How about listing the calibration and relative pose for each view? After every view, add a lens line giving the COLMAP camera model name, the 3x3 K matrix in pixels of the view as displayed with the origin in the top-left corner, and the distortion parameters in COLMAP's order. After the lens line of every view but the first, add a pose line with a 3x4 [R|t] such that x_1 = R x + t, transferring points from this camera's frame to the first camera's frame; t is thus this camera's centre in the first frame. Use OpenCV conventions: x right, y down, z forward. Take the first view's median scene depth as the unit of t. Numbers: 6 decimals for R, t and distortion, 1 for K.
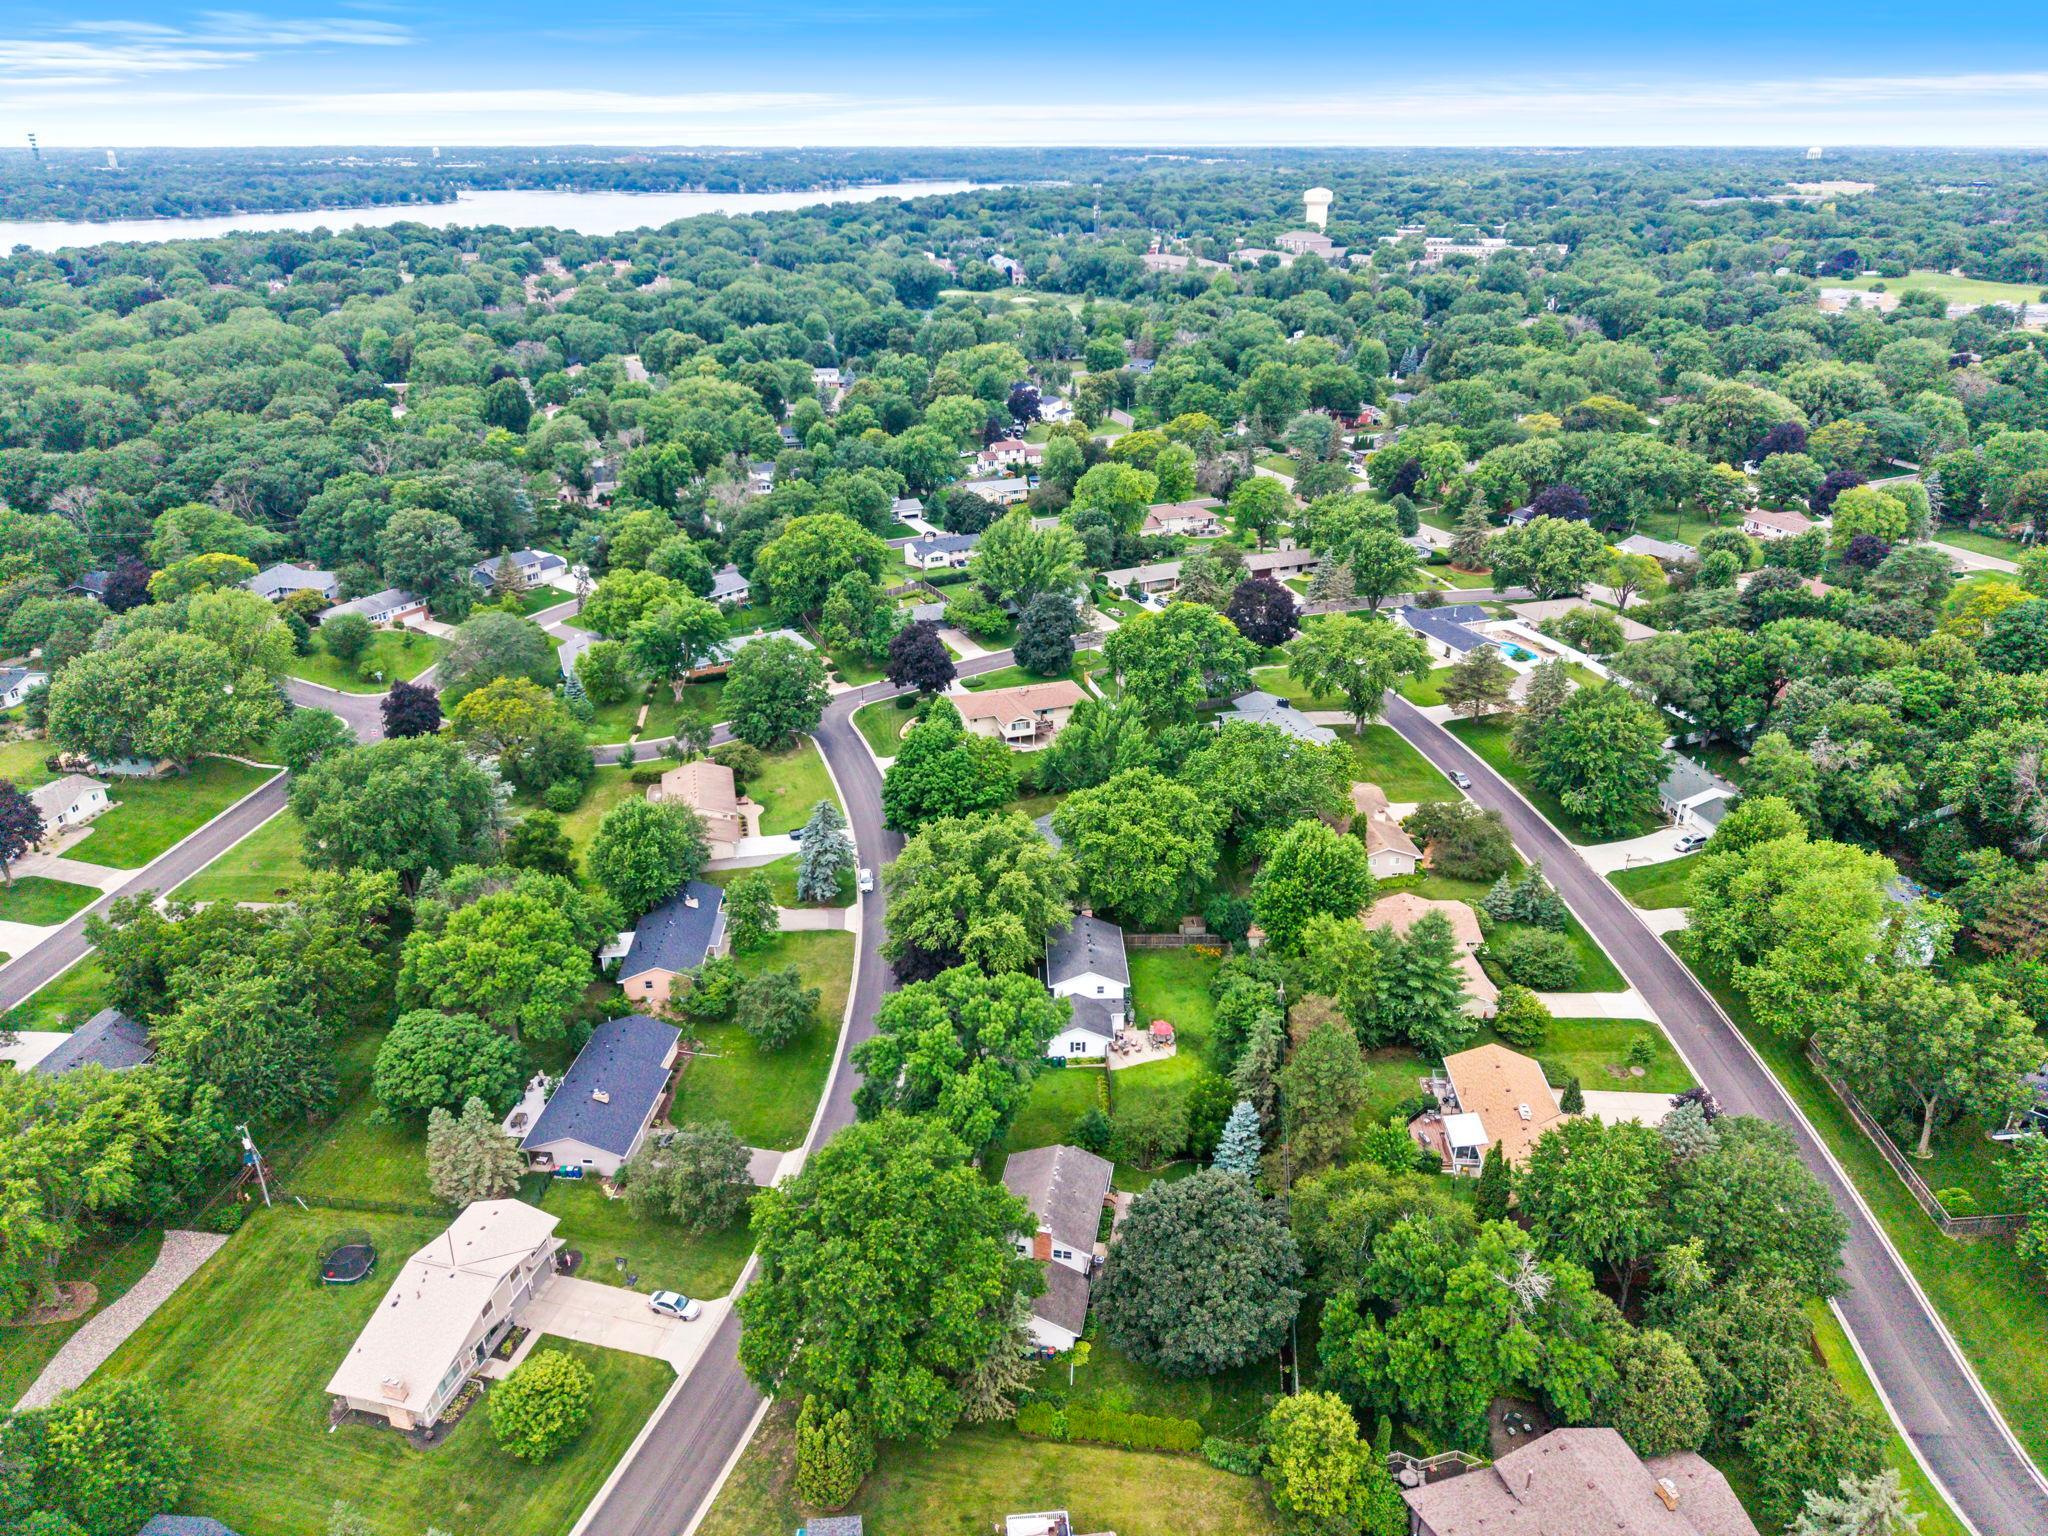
lens RADIAL K [[1379.4, 0, 1022.0], [0, 1379.4, 766.7], [0, 0, 1]] dist [0.012718, -0.021542]
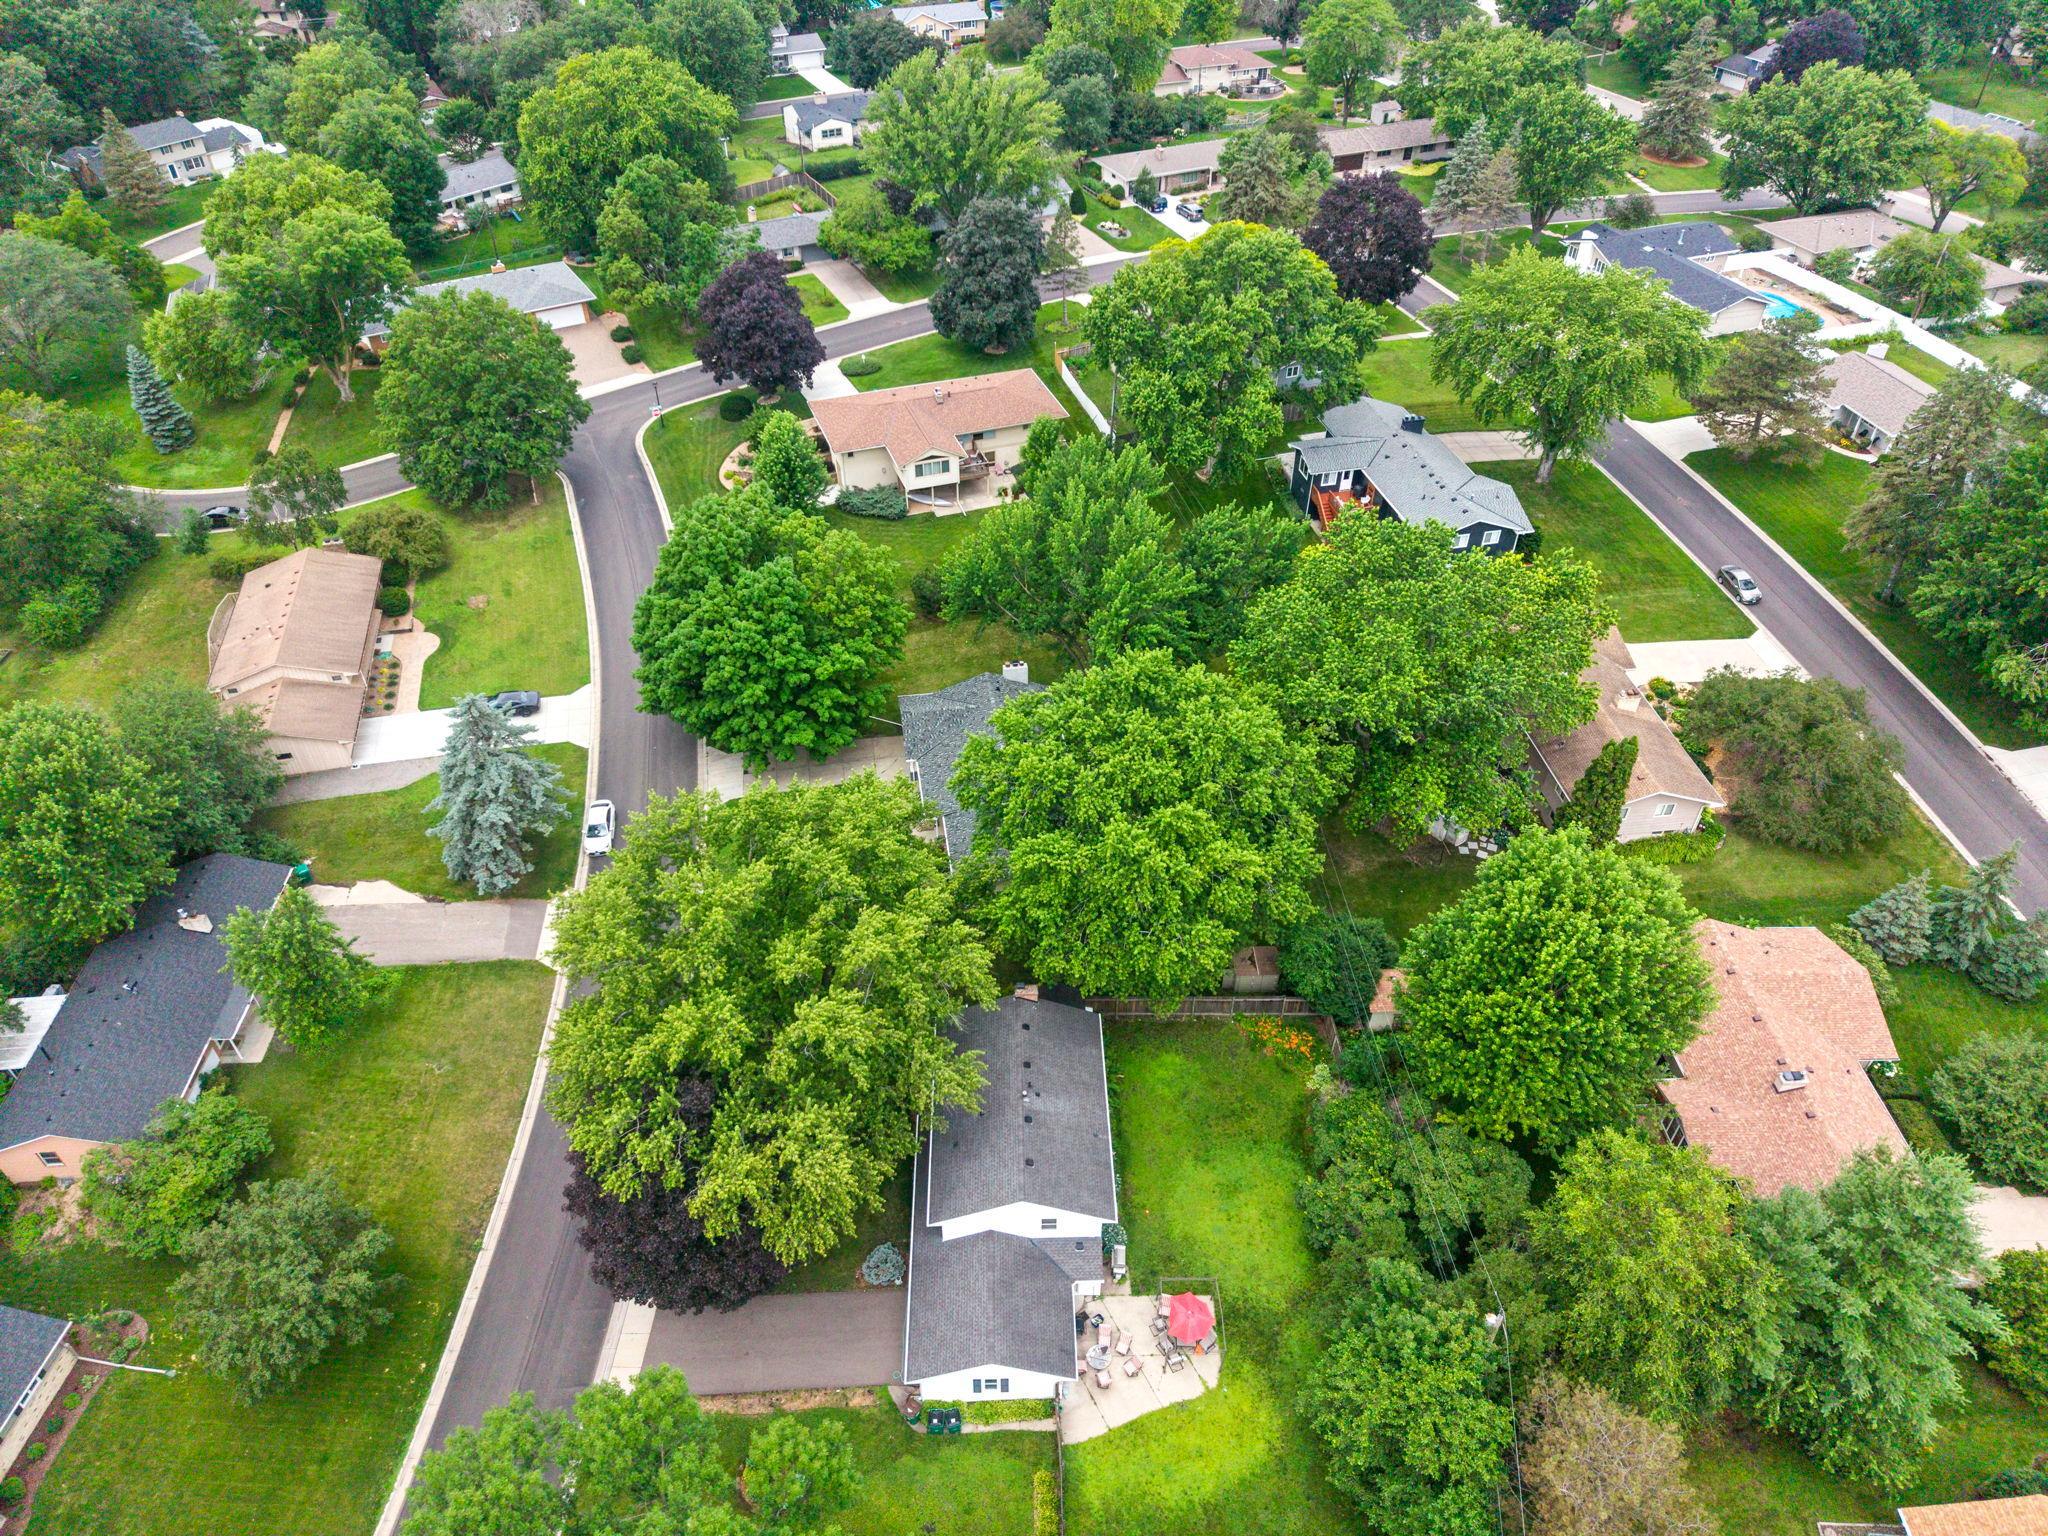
lens RADIAL K [[1379.4, 0, 1026.8], [0, 1379.4, 783.2], [0, 0, 1]] dist [0.012718, -0.021542]
pose [[0.999962, 0.002760, 0.008236, 0.027855], [-0.004990, 0.958631, 0.284609, -0.056096], [-0.007109, -0.284640, 0.958608, 0.377573]]
